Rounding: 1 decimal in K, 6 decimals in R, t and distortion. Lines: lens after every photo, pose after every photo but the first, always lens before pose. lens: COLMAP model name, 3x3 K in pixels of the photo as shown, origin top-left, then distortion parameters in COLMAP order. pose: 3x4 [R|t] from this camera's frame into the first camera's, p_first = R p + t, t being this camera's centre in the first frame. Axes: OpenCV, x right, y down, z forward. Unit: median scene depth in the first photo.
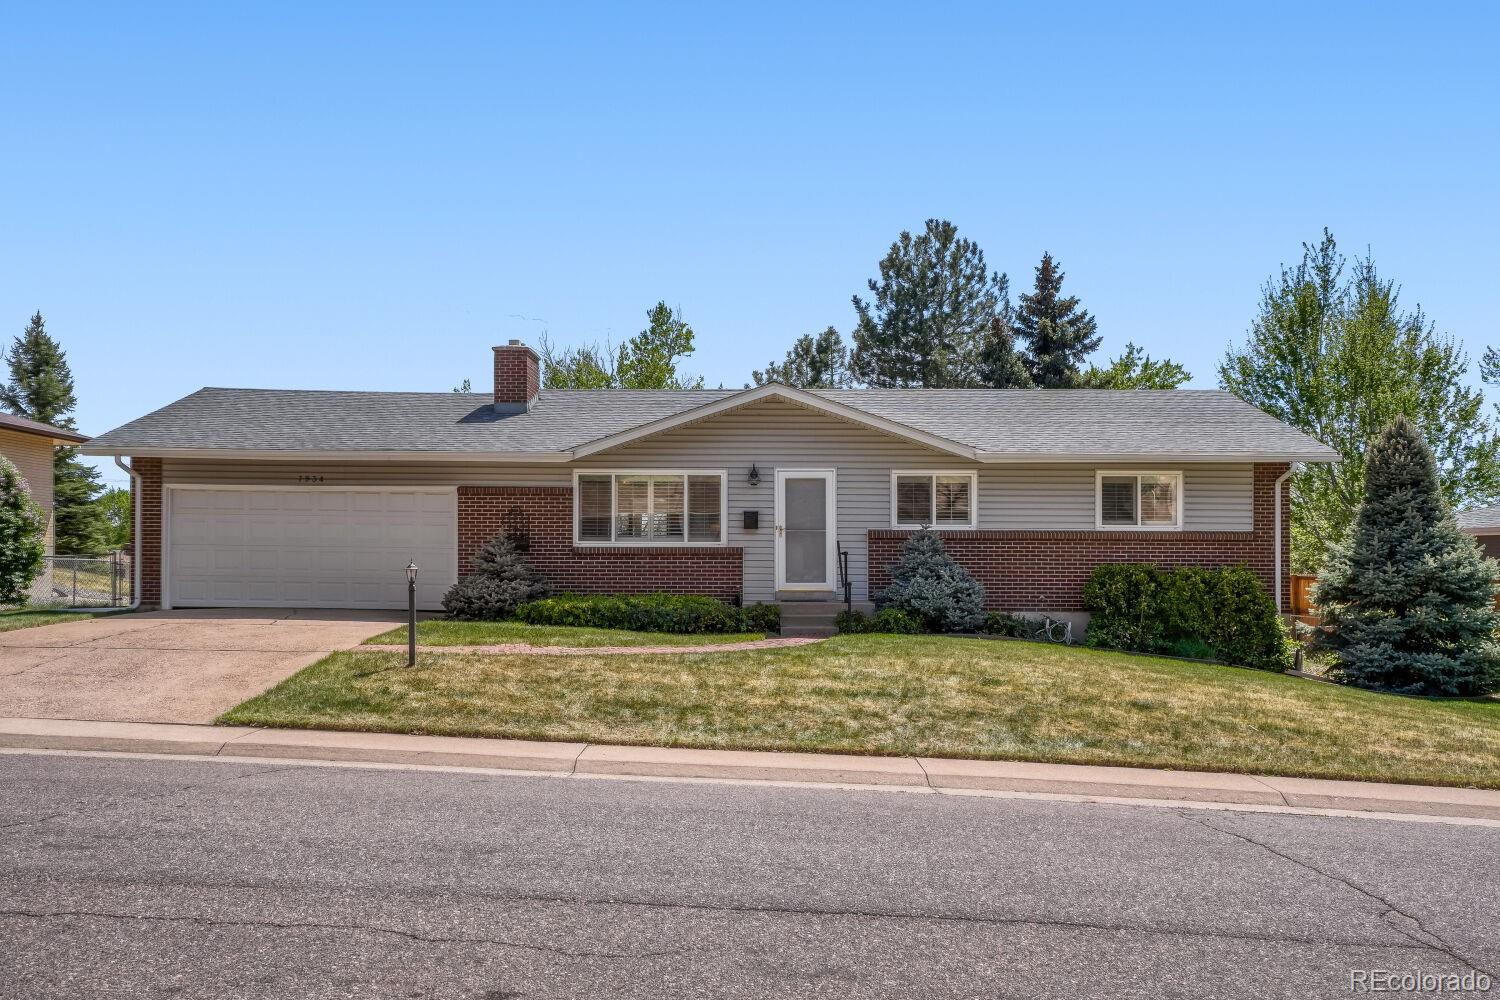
lens RADIAL K [[1289.3, 0, 751.6], [0, 1289.3, 511.4], [0, 0, 1]] dist [0.028000, 0.003291]
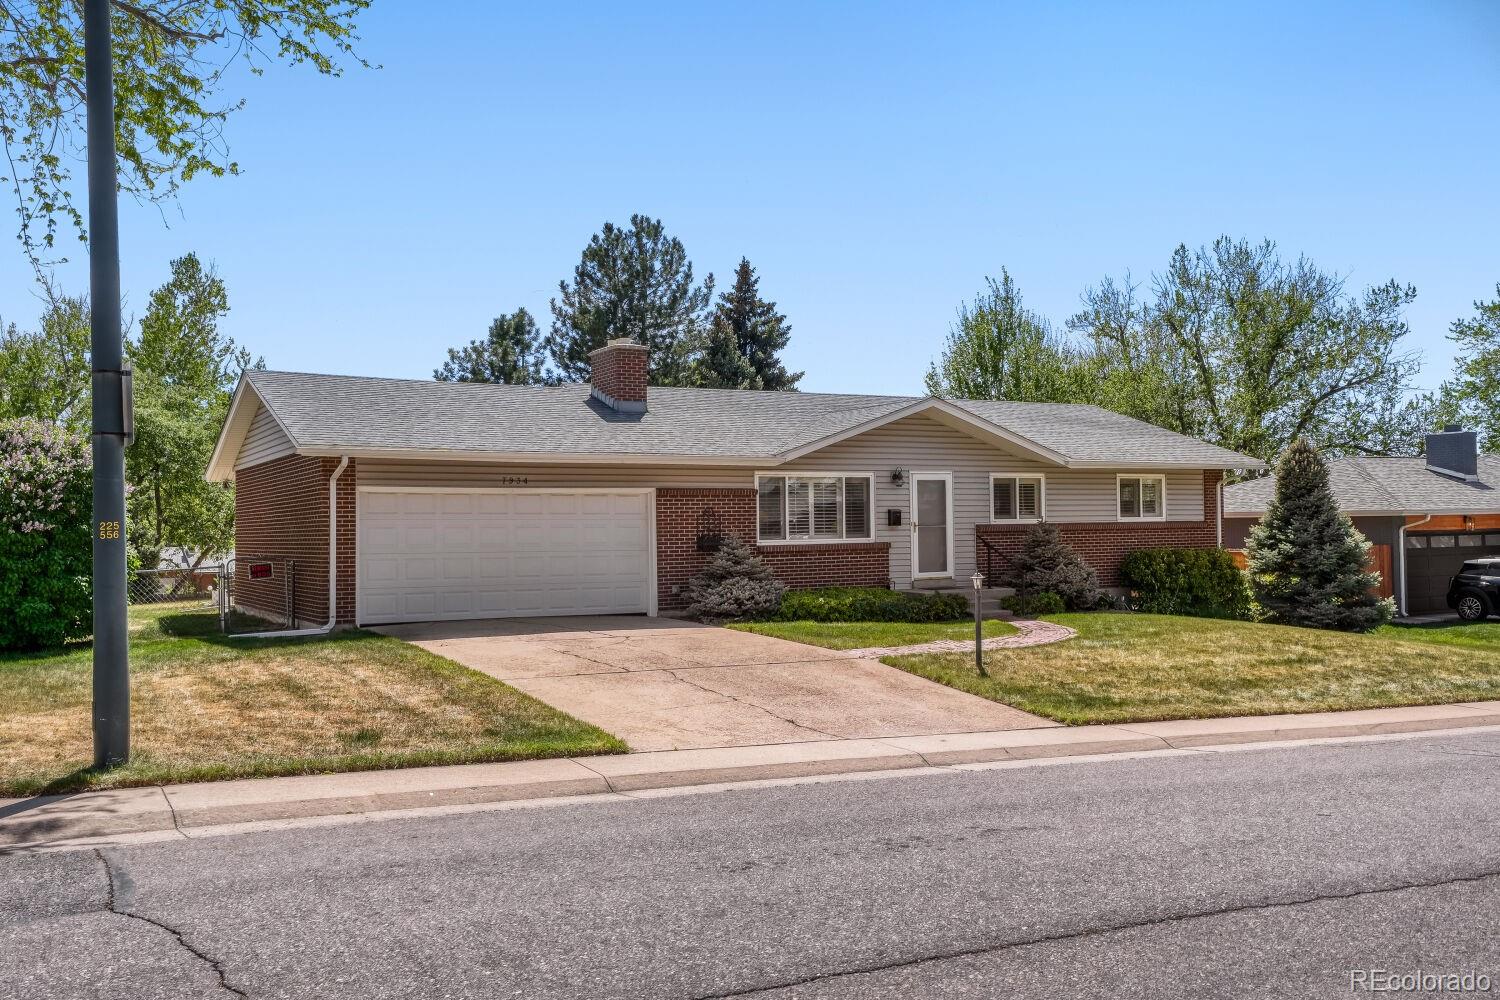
lens RADIAL K [[1289.3, 0, 754.4], [0, 1289.3, 492.0], [0, 0, 1]] dist [0.028000, 0.003291]
pose [[0.861613, -0.004680, 0.507544, -0.668305], [-0.001345, 0.999933, 0.011503, -0.027952], [-0.507564, -0.010594, 0.861549, 0.101636]]
